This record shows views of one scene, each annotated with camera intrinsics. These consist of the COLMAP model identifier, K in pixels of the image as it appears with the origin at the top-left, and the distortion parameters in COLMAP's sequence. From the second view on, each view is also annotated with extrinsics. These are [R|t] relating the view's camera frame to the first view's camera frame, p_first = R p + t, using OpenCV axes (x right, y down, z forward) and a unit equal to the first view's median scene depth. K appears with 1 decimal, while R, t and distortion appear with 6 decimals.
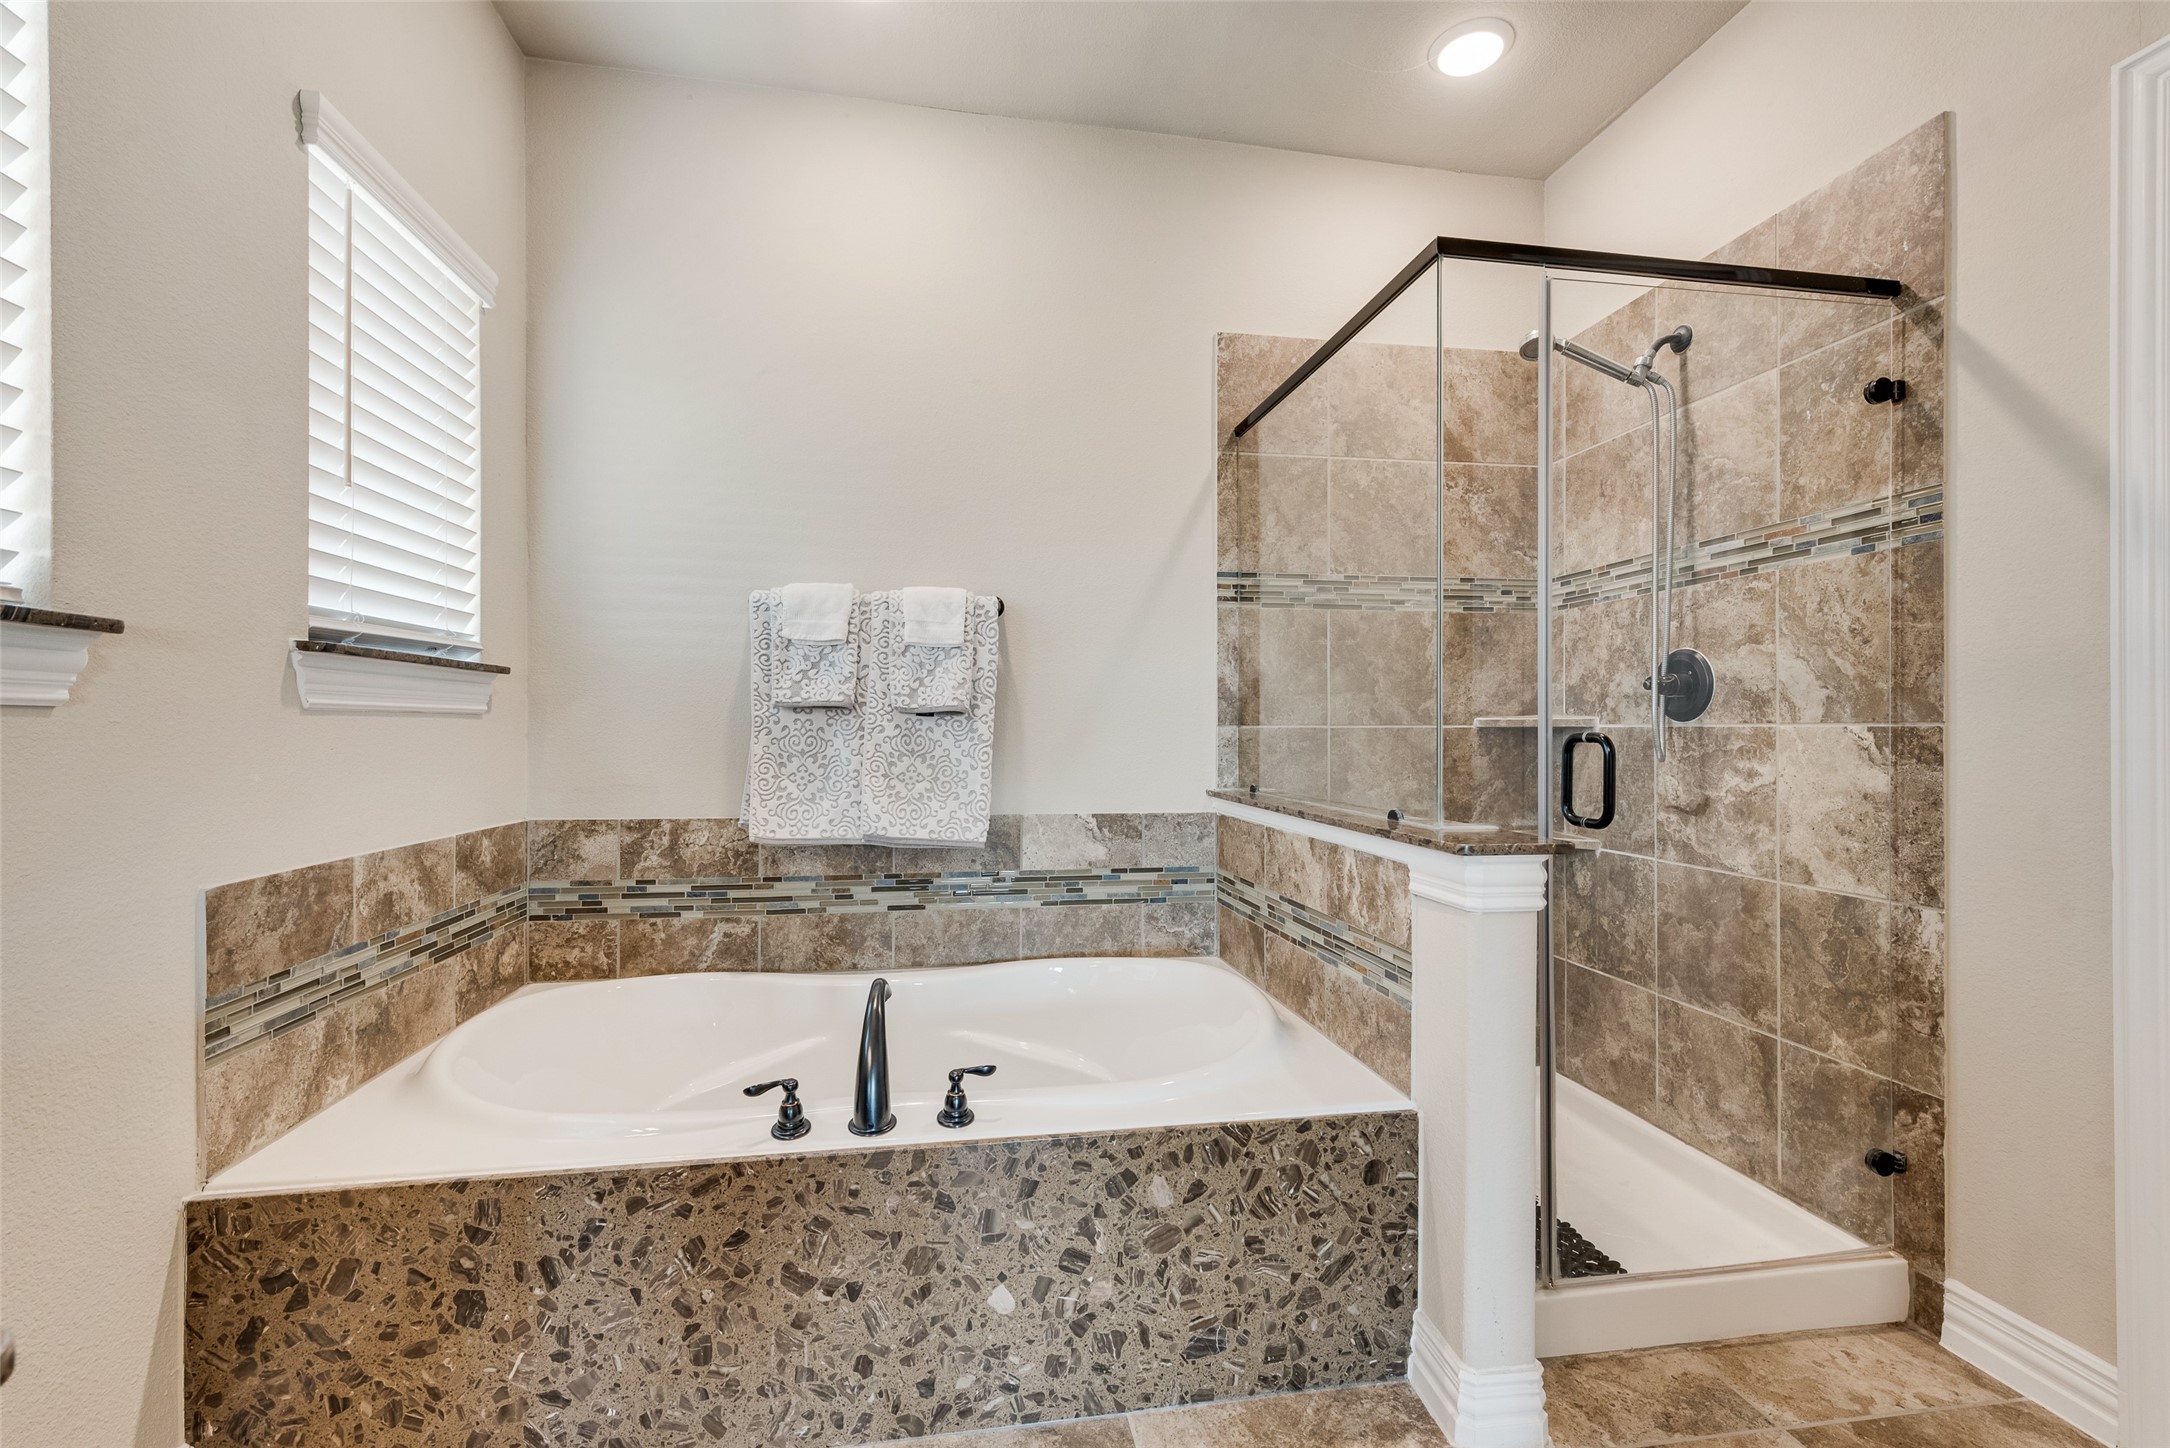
lens RADIAL K [[920.7, 0, 1074.4], [0, 920.7, 726.0], [0, 0, 1]] dist [0.007126, -0.000396]
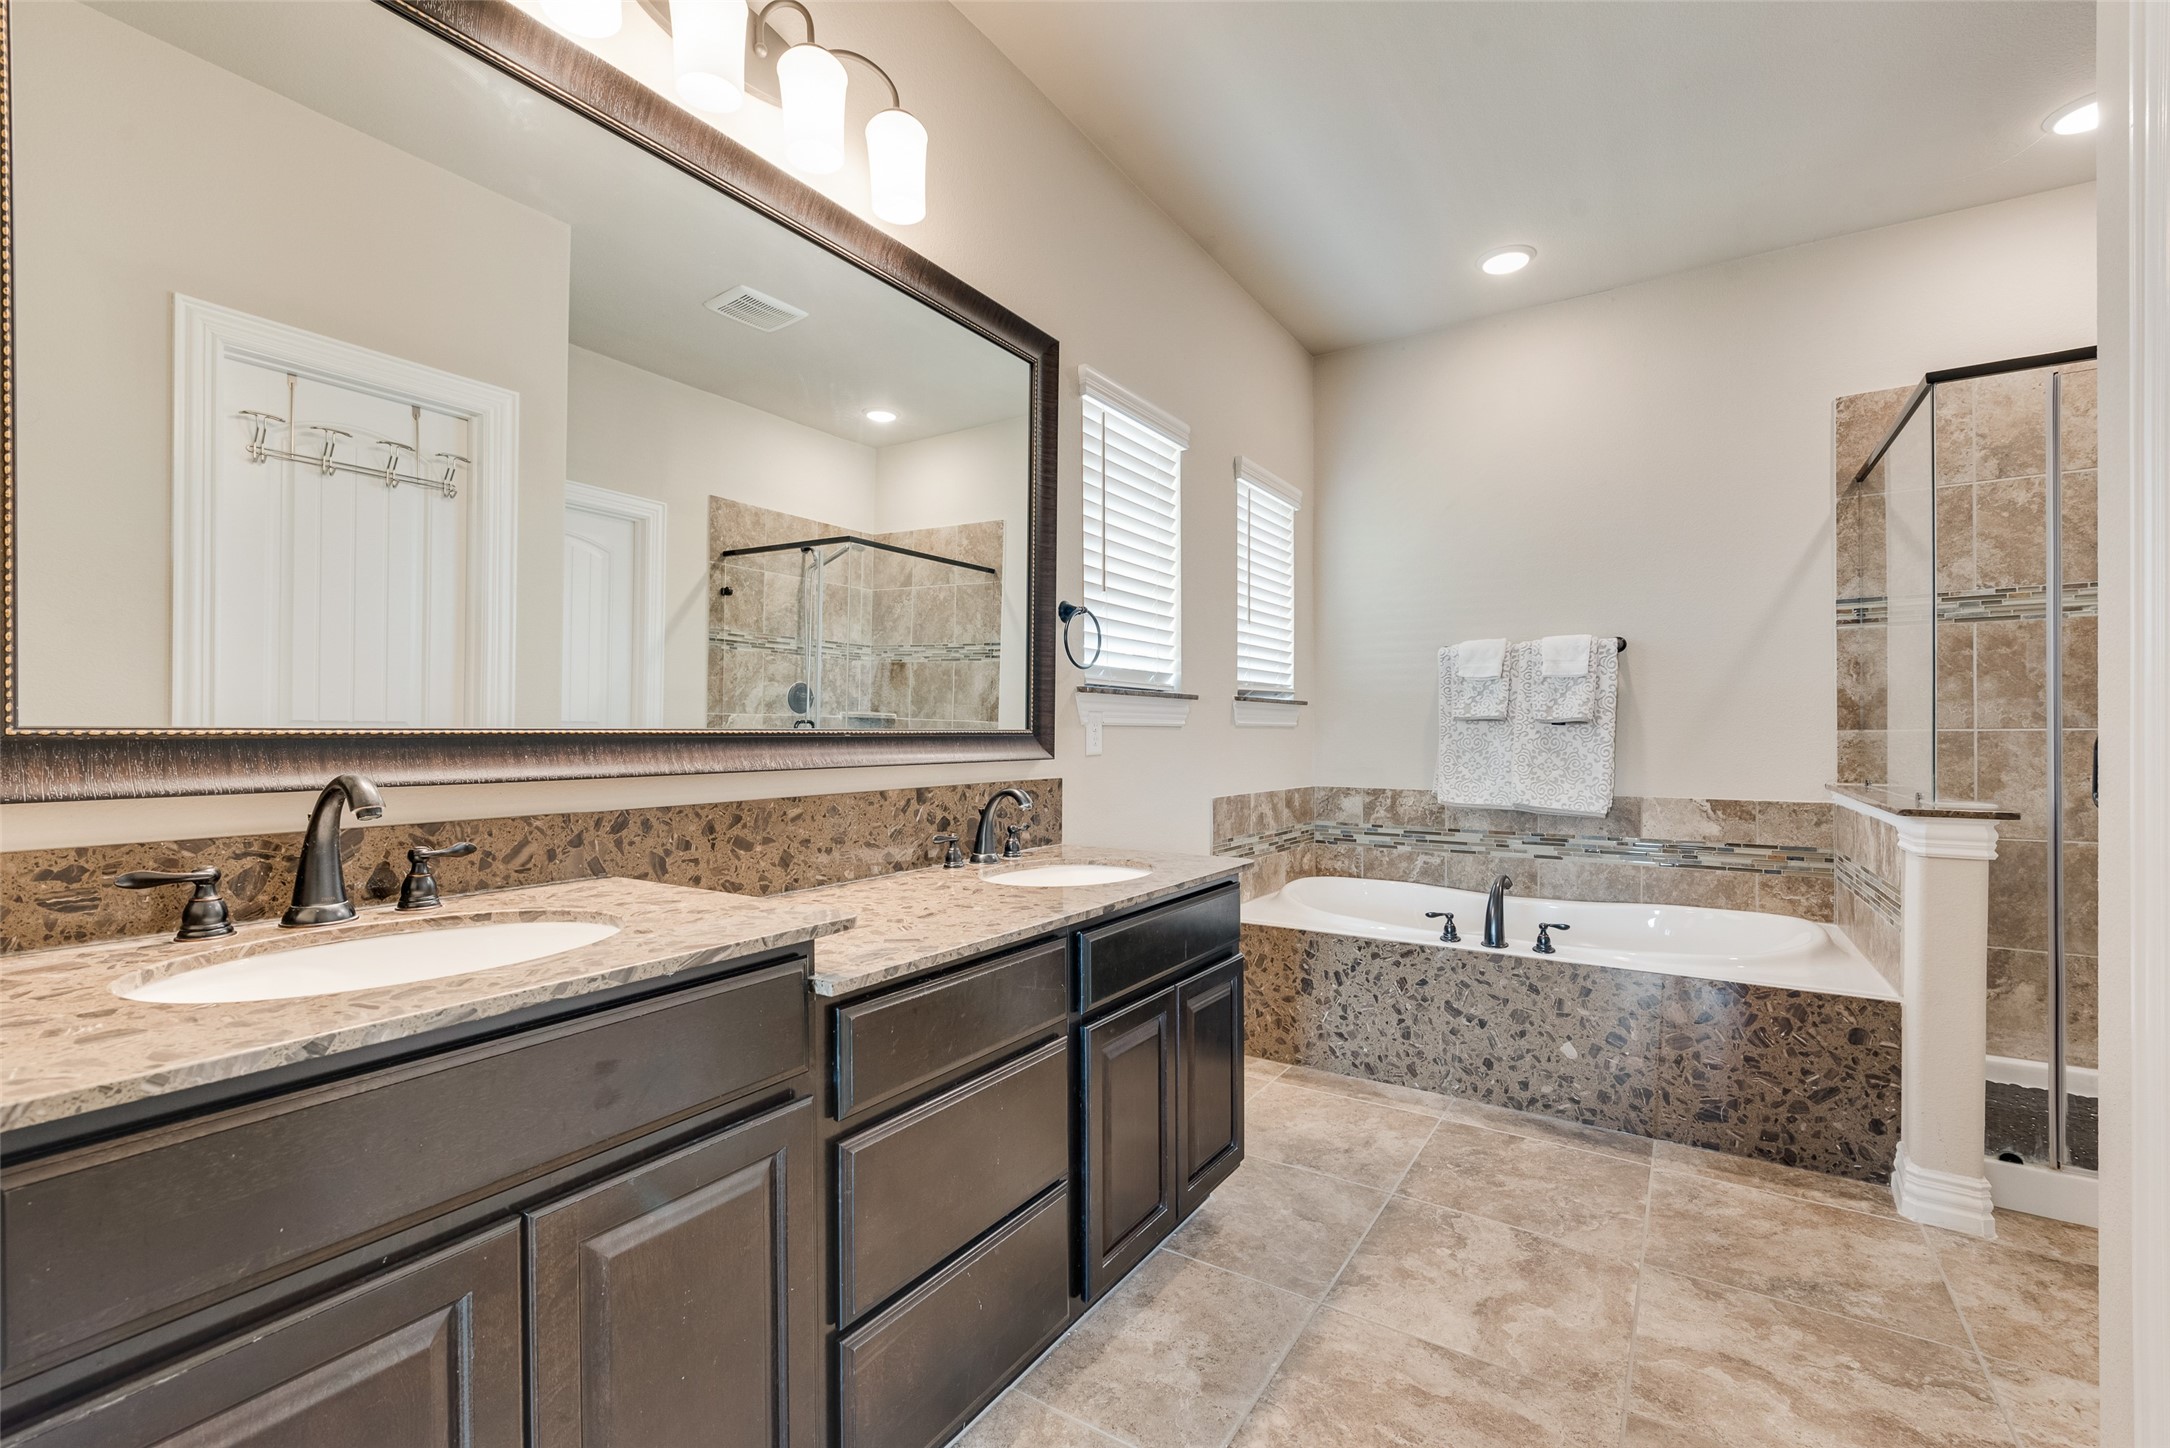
lens RADIAL K [[920.7, 0, 1090.1], [0, 920.7, 739.1], [0, 0, 1]] dist [0.007126, -0.000396]
pose [[0.743004, -0.001184, -0.669286, 0.299393], [0.004558, 0.999984, 0.003291, 0.004009], [0.669271, -0.005496, 0.742998, -0.661923]]
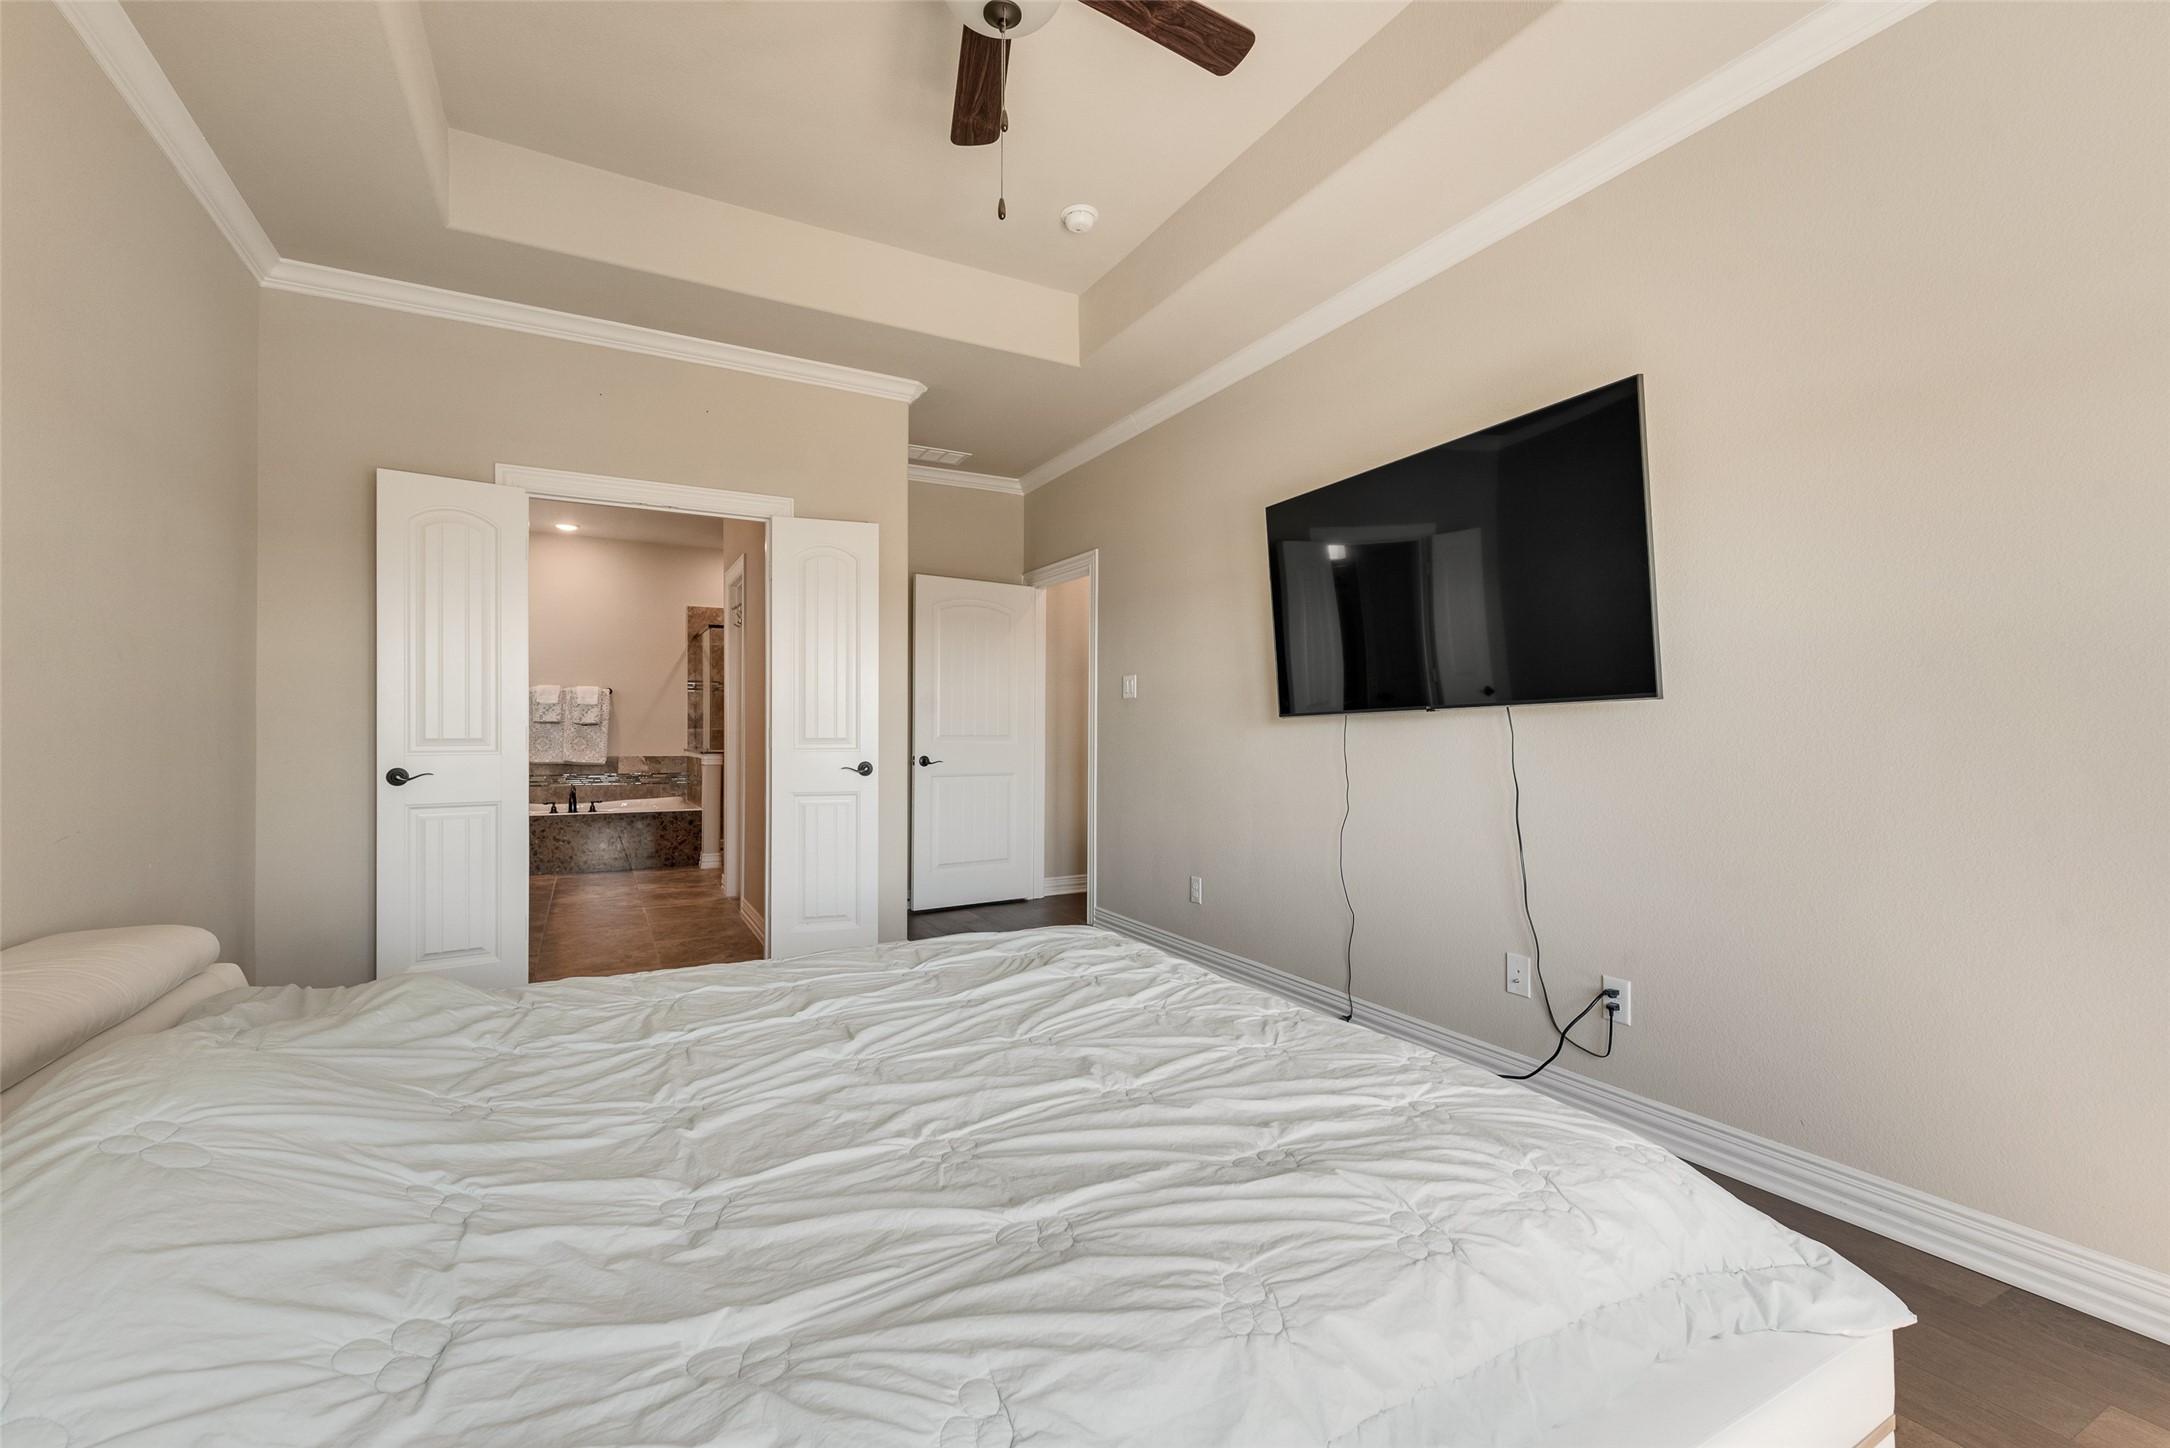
lens RADIAL K [[920.7, 0, 1093.8], [0, 920.7, 732.1], [0, 0, 1]] dist [0.007126, -0.000396]
pose [[0.940020, 0.002330, 0.341113, 0.487363], [-0.003583, 0.999989, 0.003042, -0.003875], [-0.341102, -0.004082, 0.940017, -3.126268]]
